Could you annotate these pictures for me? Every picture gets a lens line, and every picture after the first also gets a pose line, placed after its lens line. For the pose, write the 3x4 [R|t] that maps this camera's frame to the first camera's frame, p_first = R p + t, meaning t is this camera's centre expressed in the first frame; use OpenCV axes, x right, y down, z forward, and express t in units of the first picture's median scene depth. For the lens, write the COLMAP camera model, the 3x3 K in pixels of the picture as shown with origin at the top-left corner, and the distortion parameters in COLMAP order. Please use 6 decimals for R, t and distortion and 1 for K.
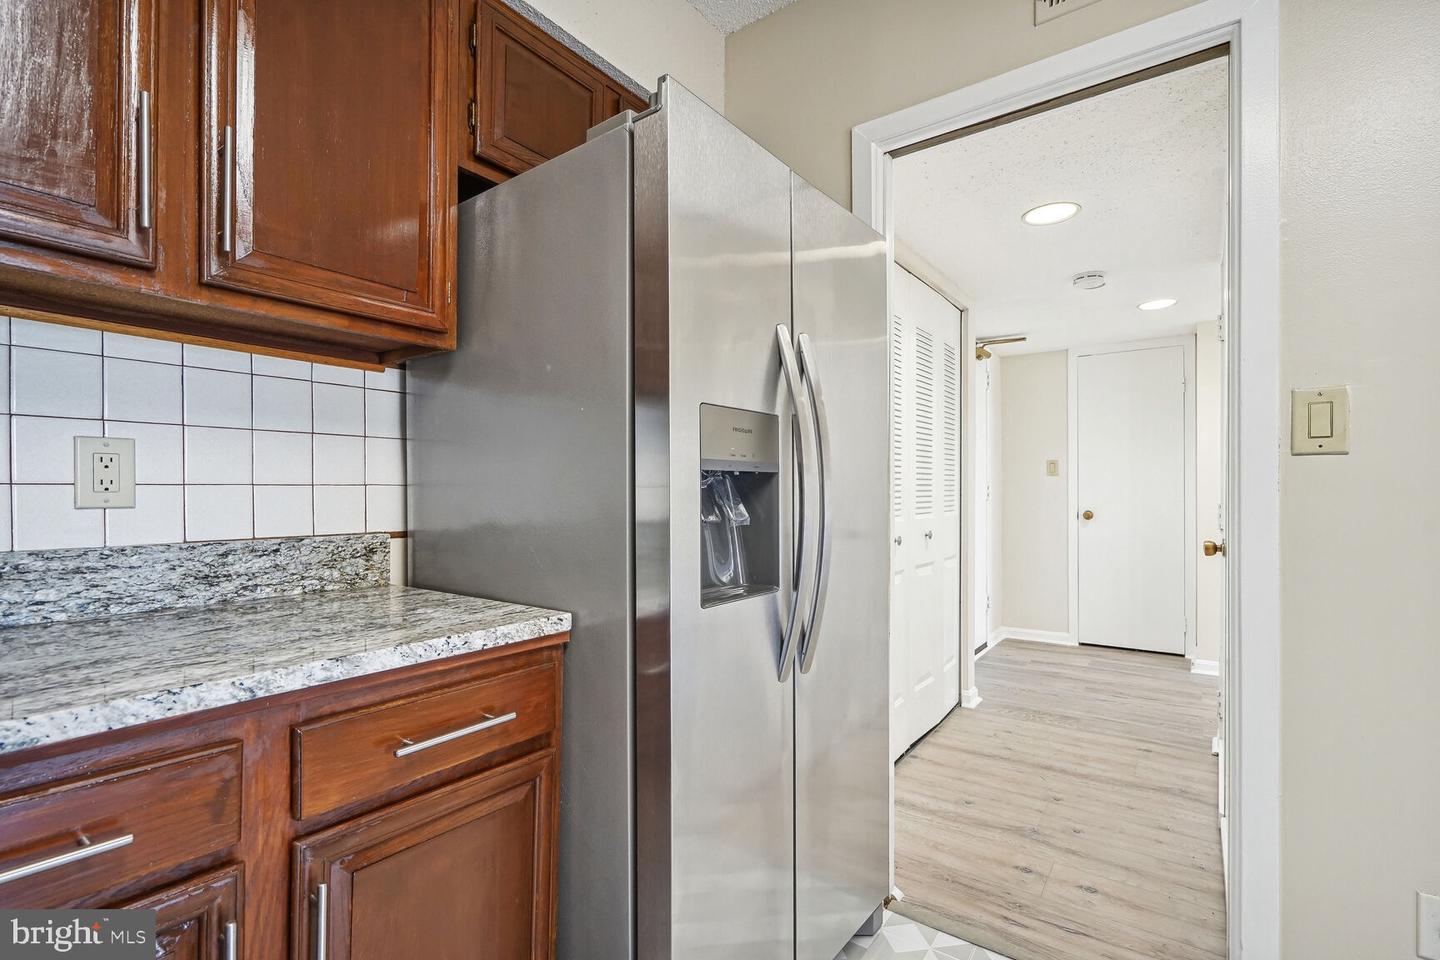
lens RADIAL K [[671.4, 0, 720.0], [0, 671.4, 480.0], [0, 0, 1]] dist [-0.001006, -0.000157]
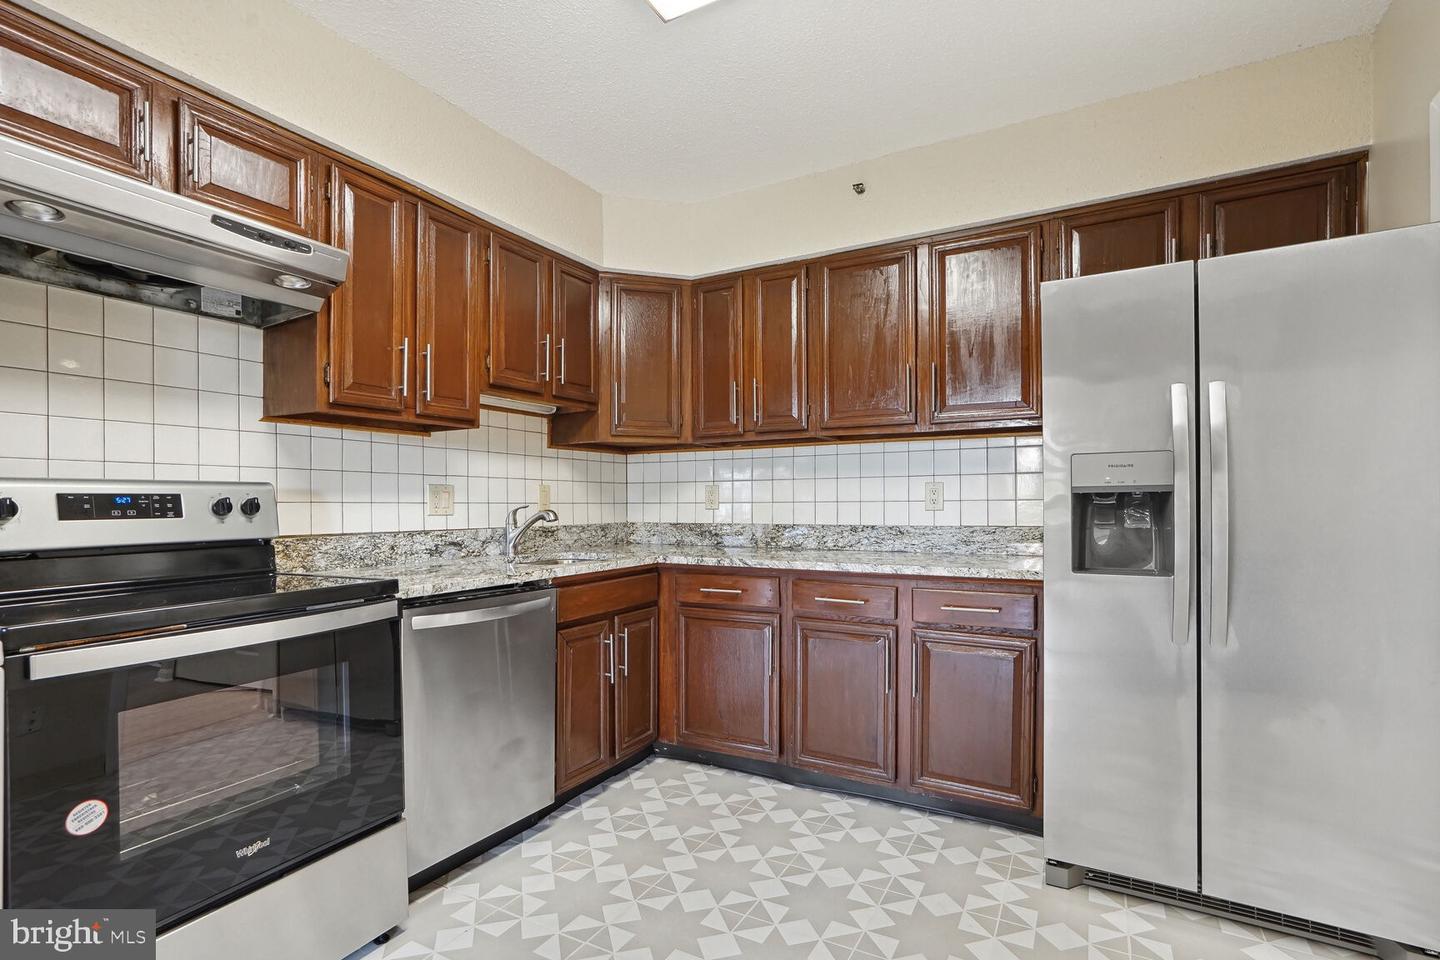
lens RADIAL K [[671.4, 0, 720.0], [0, 671.4, 480.0], [0, 0, 1]] dist [-0.001006, -0.000157]
pose [[0.113526, -0.031298, -0.993042, 1.453325], [0.024045, 0.999297, -0.028746, -0.018622], [0.993244, -0.020614, 0.114199, -0.082903]]
